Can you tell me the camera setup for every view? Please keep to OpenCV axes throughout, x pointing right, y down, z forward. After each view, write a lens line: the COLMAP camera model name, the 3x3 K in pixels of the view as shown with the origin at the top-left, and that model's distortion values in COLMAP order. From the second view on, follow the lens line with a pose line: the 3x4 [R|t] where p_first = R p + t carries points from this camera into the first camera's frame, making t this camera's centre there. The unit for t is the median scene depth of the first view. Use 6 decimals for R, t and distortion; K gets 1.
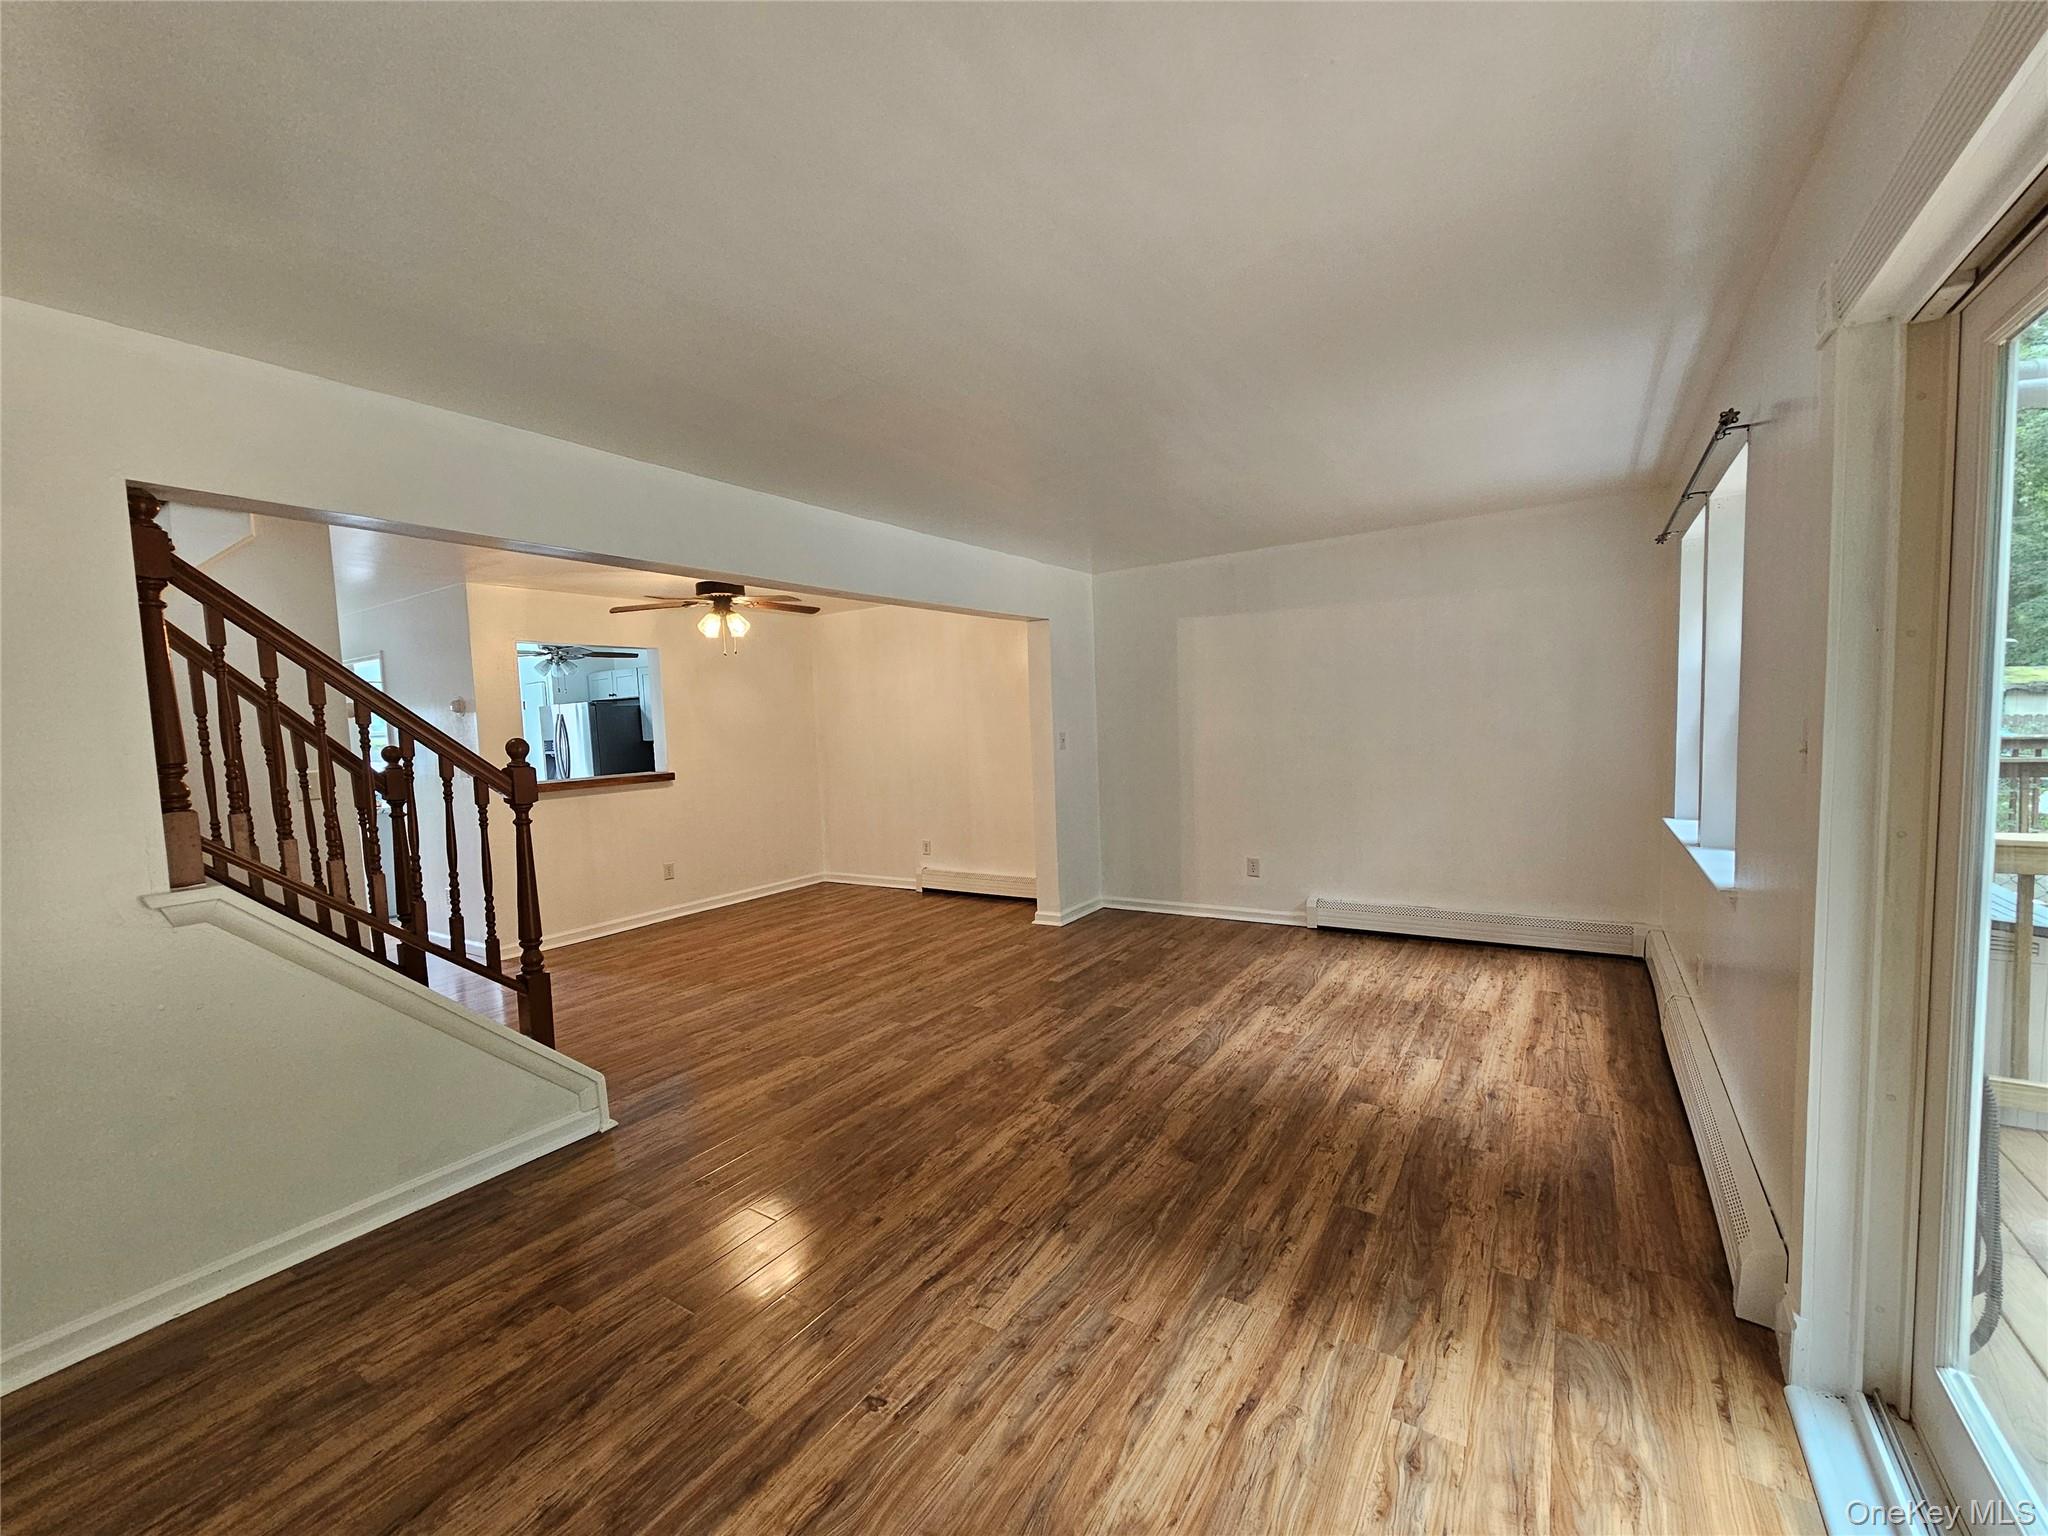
lens RADIAL K [[825.9, 0, 1020.6], [0, 825.9, 786.4], [0, 0, 1]] dist [-0.001470, -0.000403]
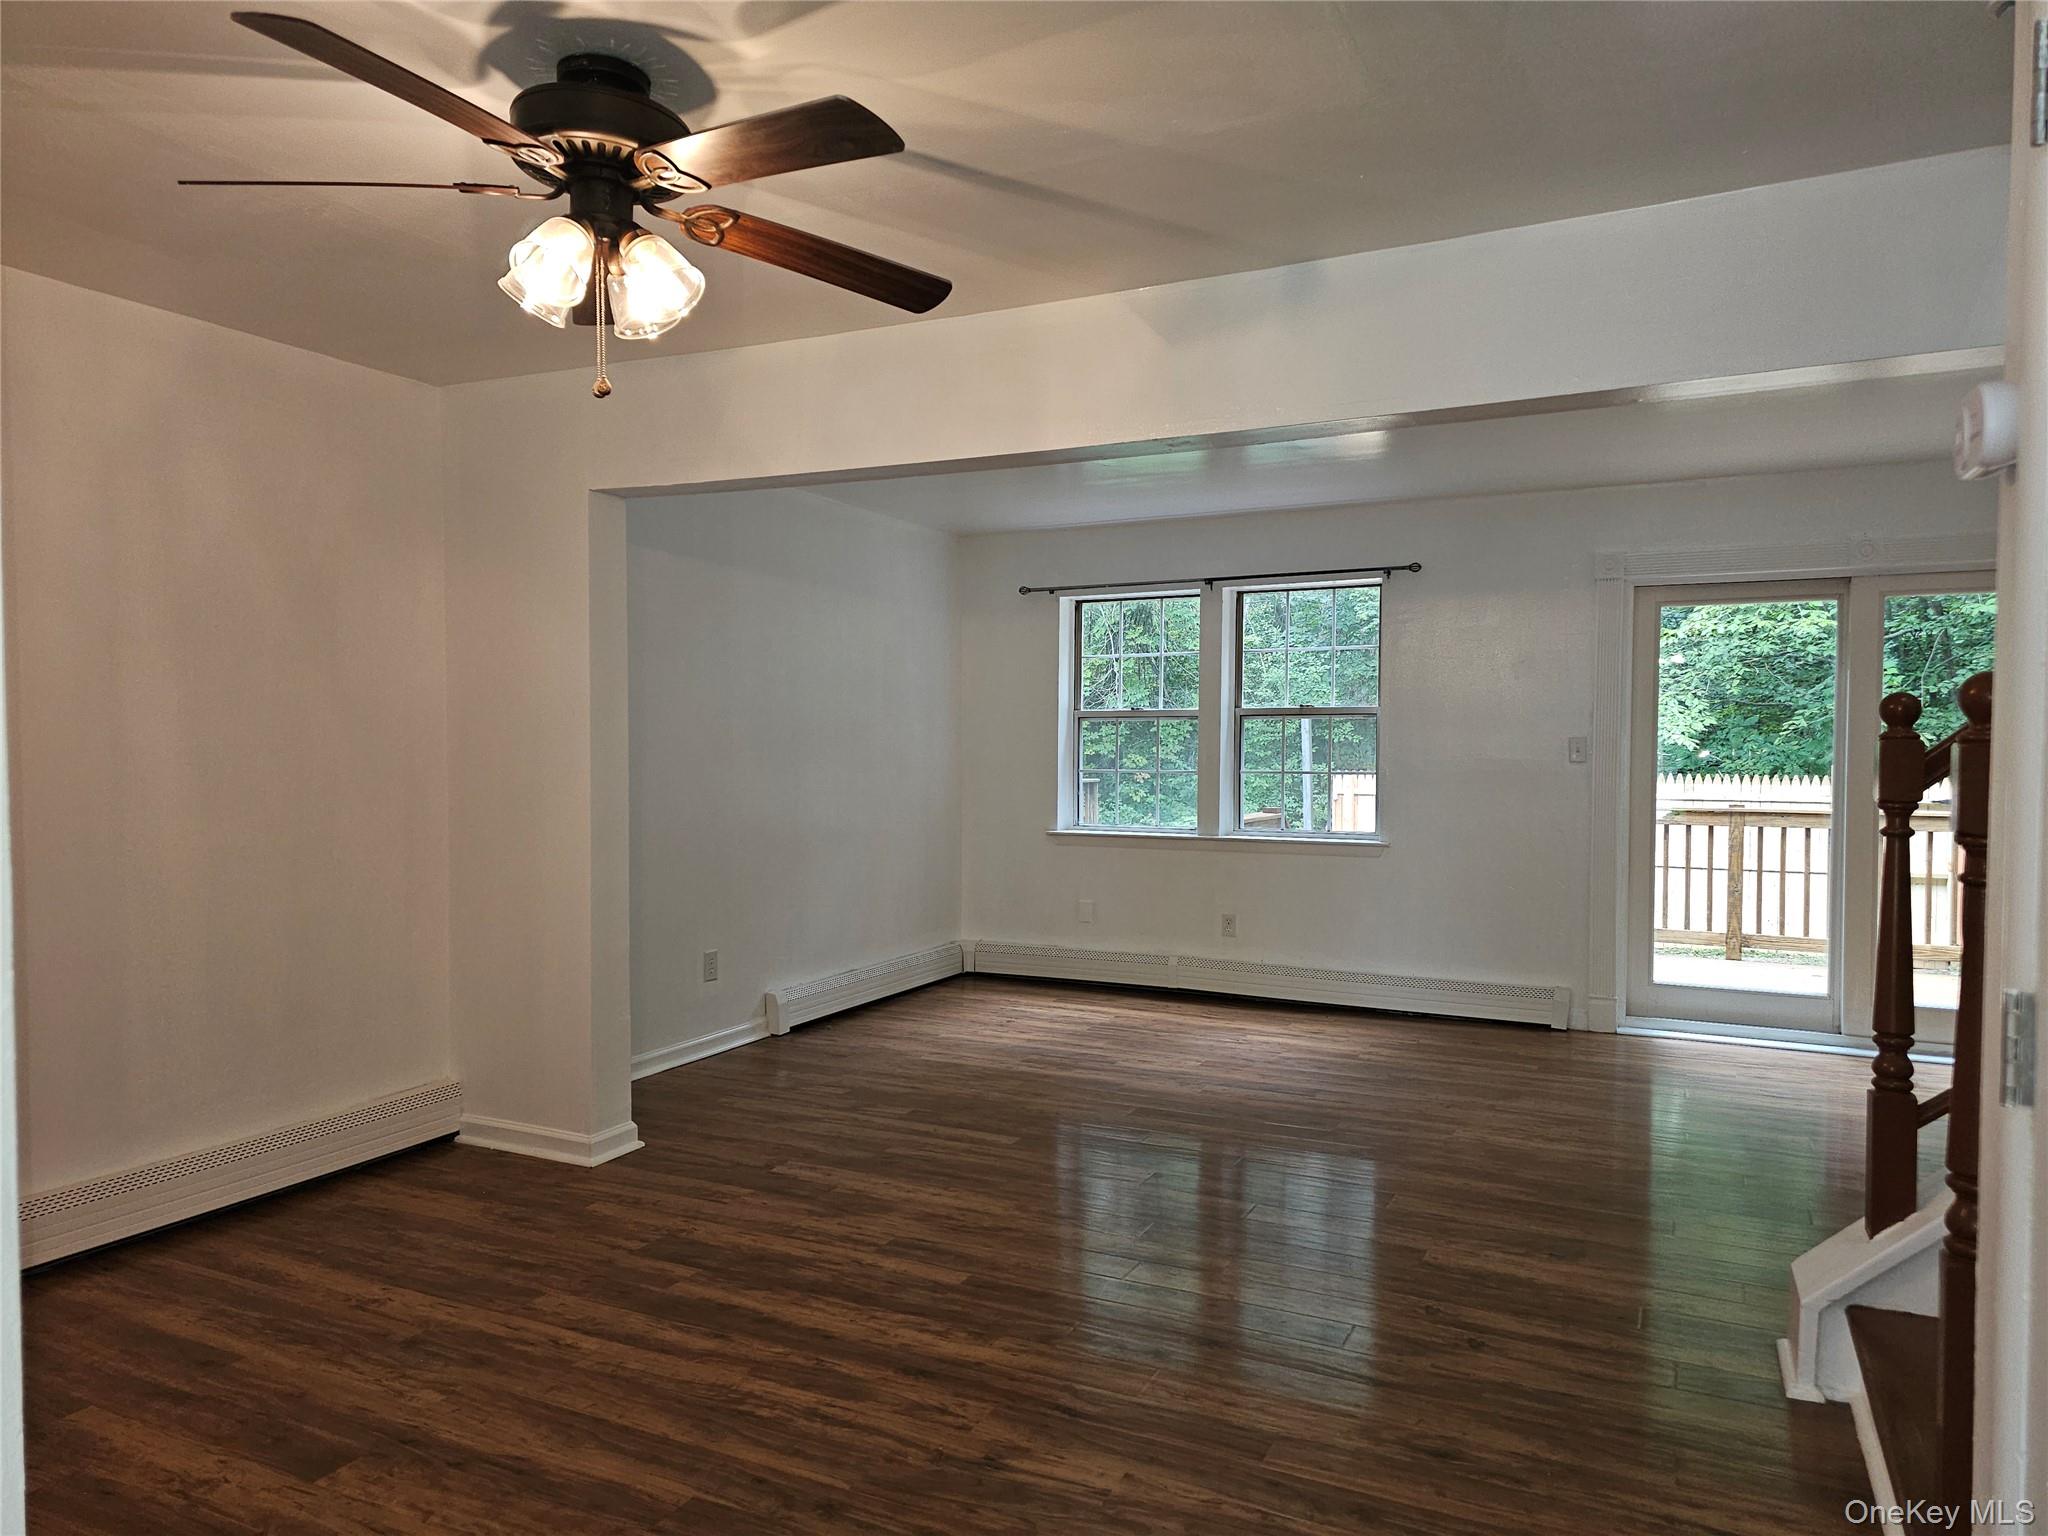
lens RADIAL K [[1362.0, 0, 1013.0], [0, 1362.0, 772.1], [0, 0, 1]] dist [0.071184, -0.056370]
pose [[-0.112420, 0.019240, 0.993475, -1.068785], [0.077924, 0.996904, -0.010488, -0.026319], [-0.990601, 0.076237, -0.113571, 1.216904]]
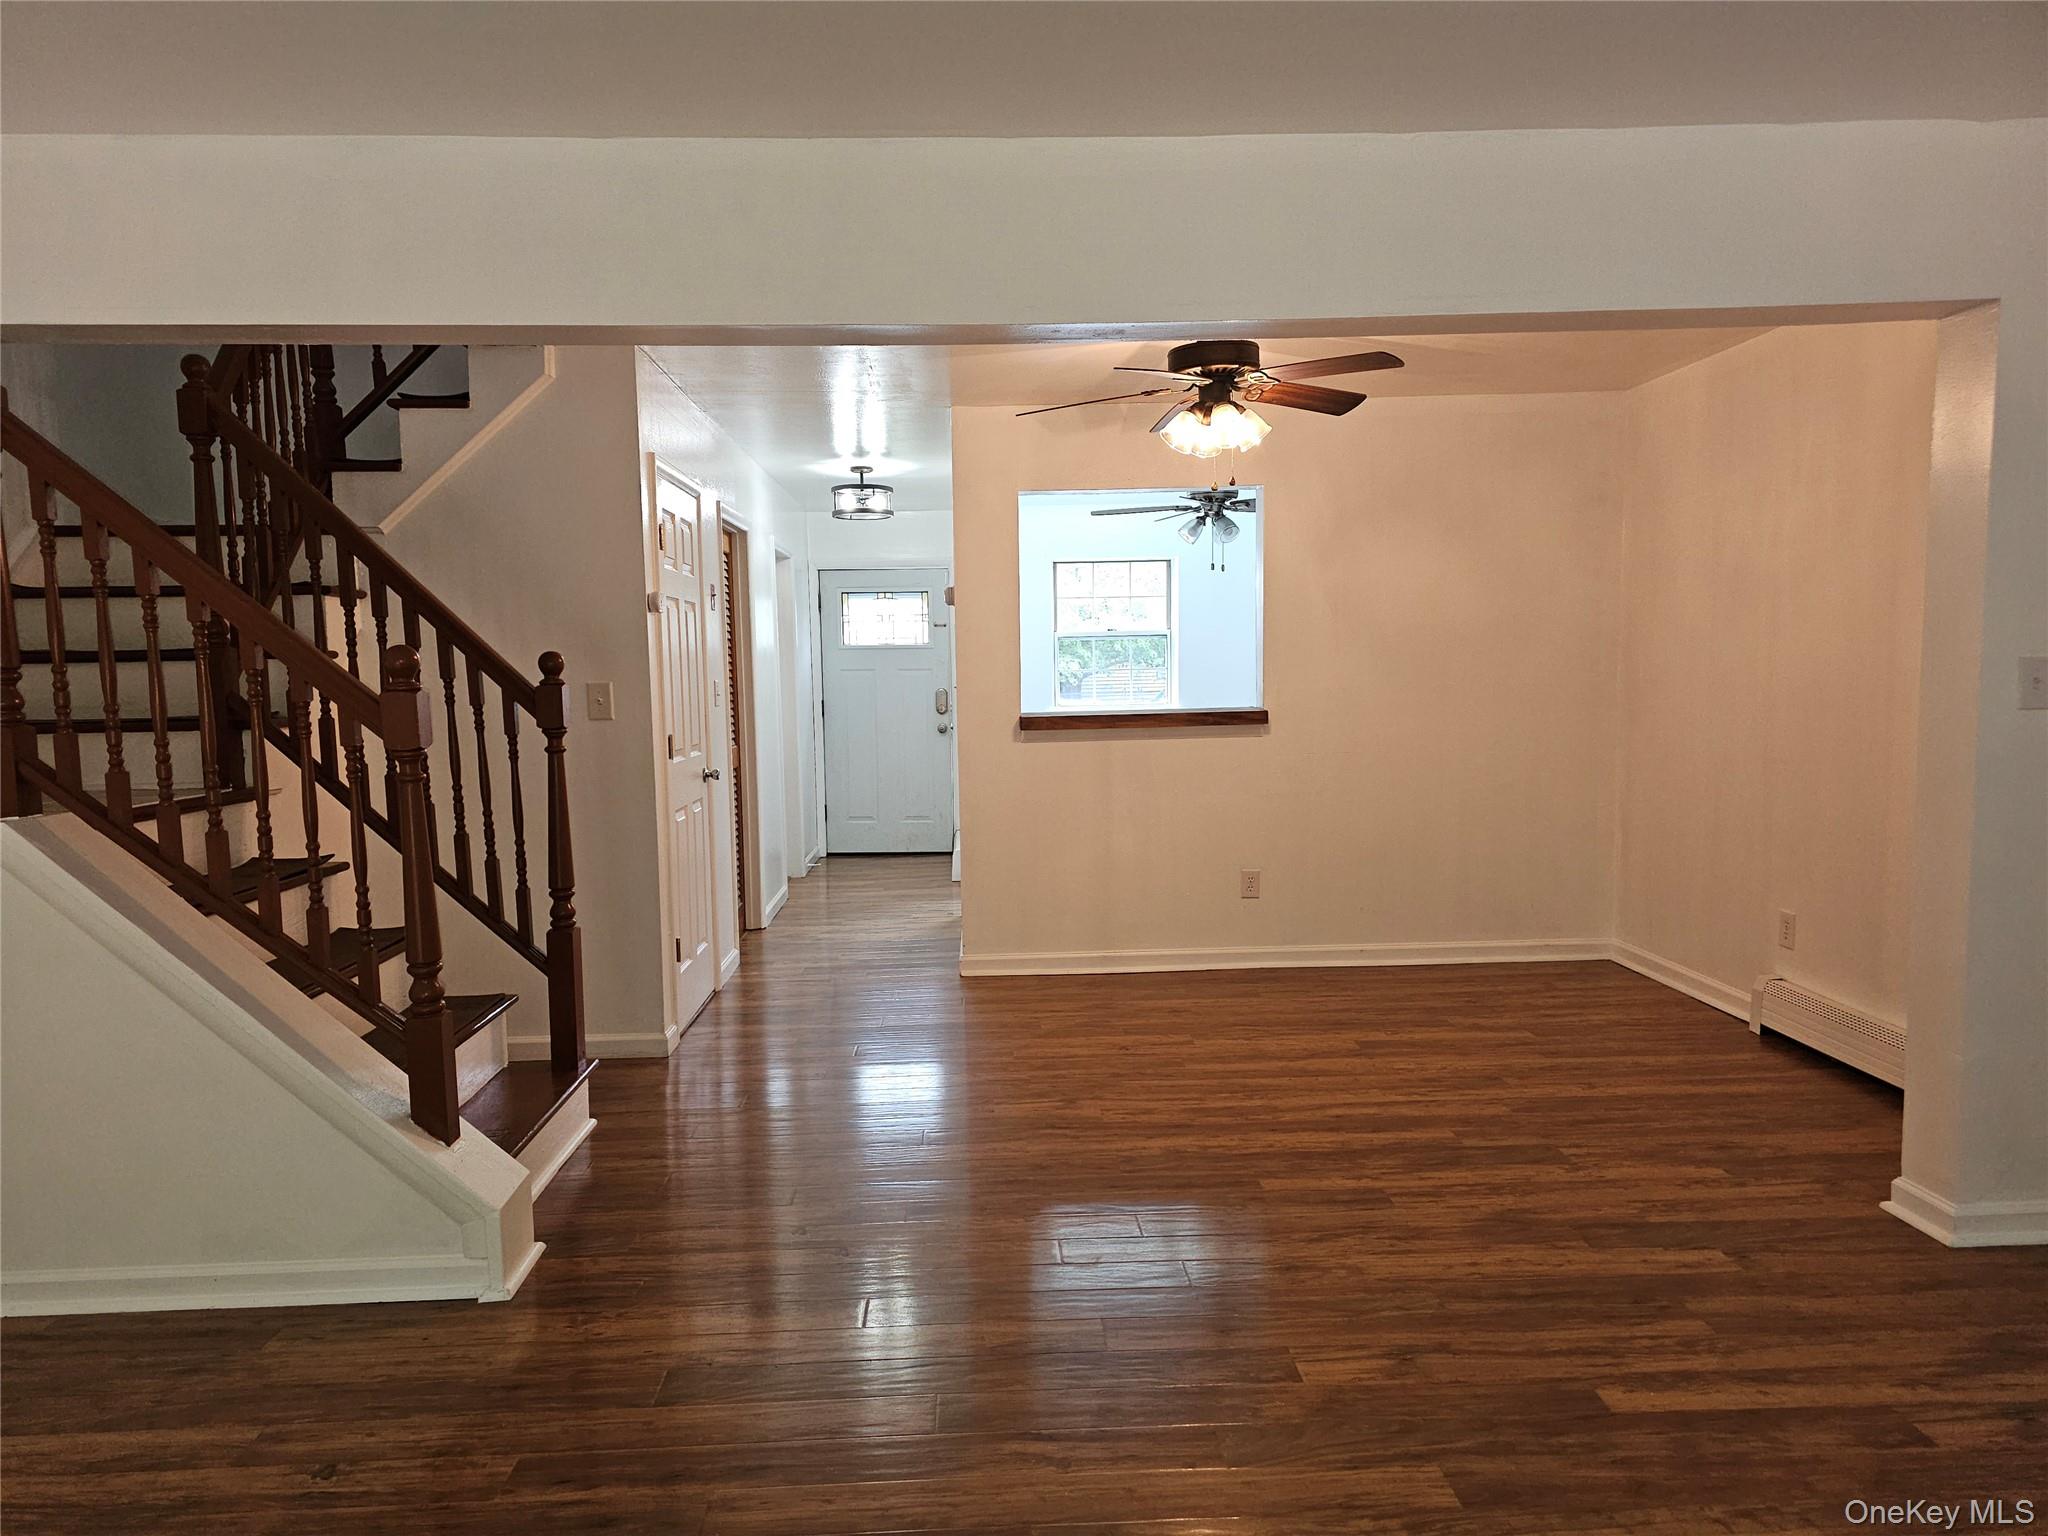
lens RADIAL K [[1363.3, 0, 1033.6], [0, 1363.3, 765.5], [0, 0, 1]] dist [0.073975, -0.064782]
pose [[0.585771, 0.091451, -0.805300, 0.370962], [-0.065959, 0.995697, 0.065095, -0.046116], [0.807788, 0.014986, 0.589283, 0.531805]]
